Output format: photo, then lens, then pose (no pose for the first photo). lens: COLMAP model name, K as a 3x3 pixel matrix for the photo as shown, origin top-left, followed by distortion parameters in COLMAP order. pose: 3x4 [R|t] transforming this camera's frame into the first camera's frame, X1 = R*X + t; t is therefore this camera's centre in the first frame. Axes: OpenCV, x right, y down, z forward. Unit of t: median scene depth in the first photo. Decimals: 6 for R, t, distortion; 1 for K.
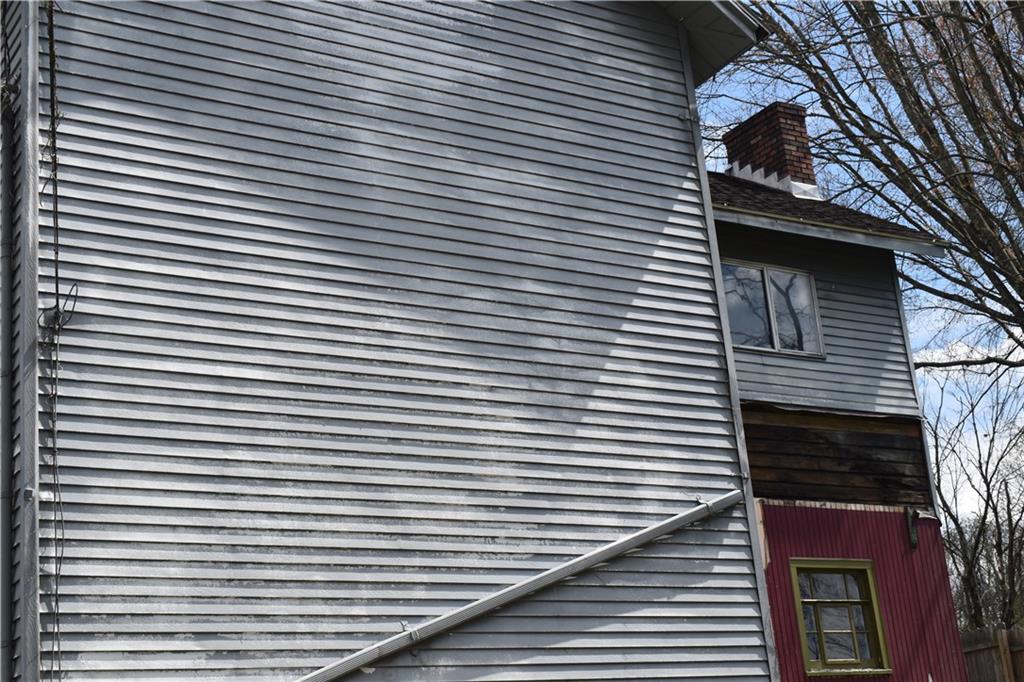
lens RADIAL K [[1619.9, 0, 512.0], [0, 1619.9, 341.0], [0, 0, 1]] dist [0.001618, -0.106734]
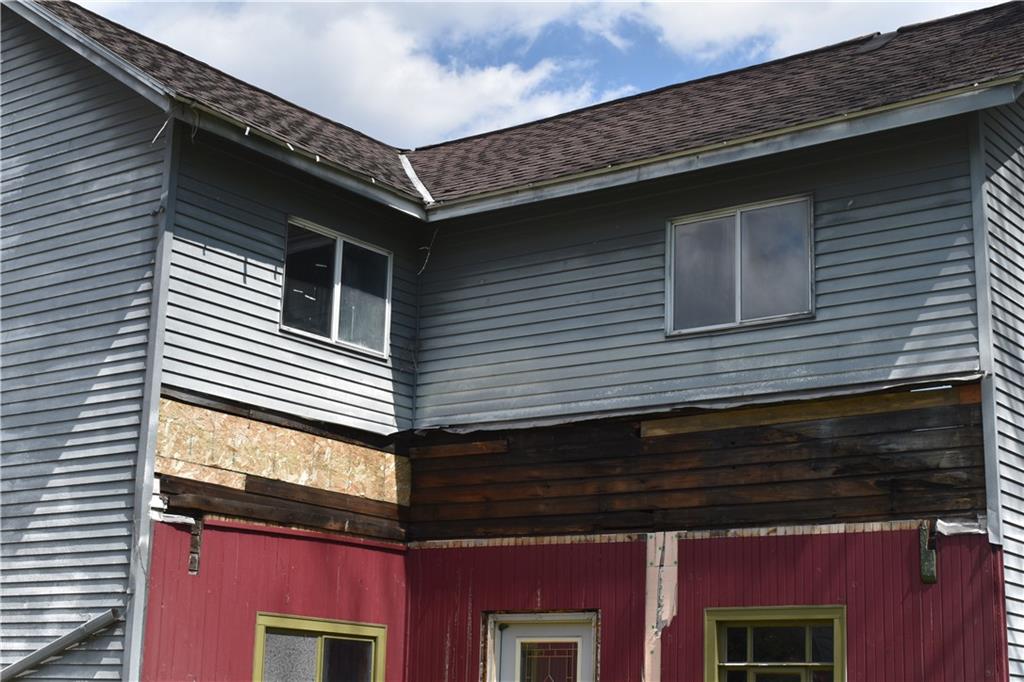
lens RADIAL K [[1619.9, 0, 512.0], [0, 1619.9, 341.0], [0, 0, 1]] dist [0.001618, -0.106734]
pose [[0.342648, -0.118172, -0.932002, 1.093177], [0.228587, 0.972730, -0.039296, 0.025450], [0.911230, -0.199579, 0.360317, 0.839793]]
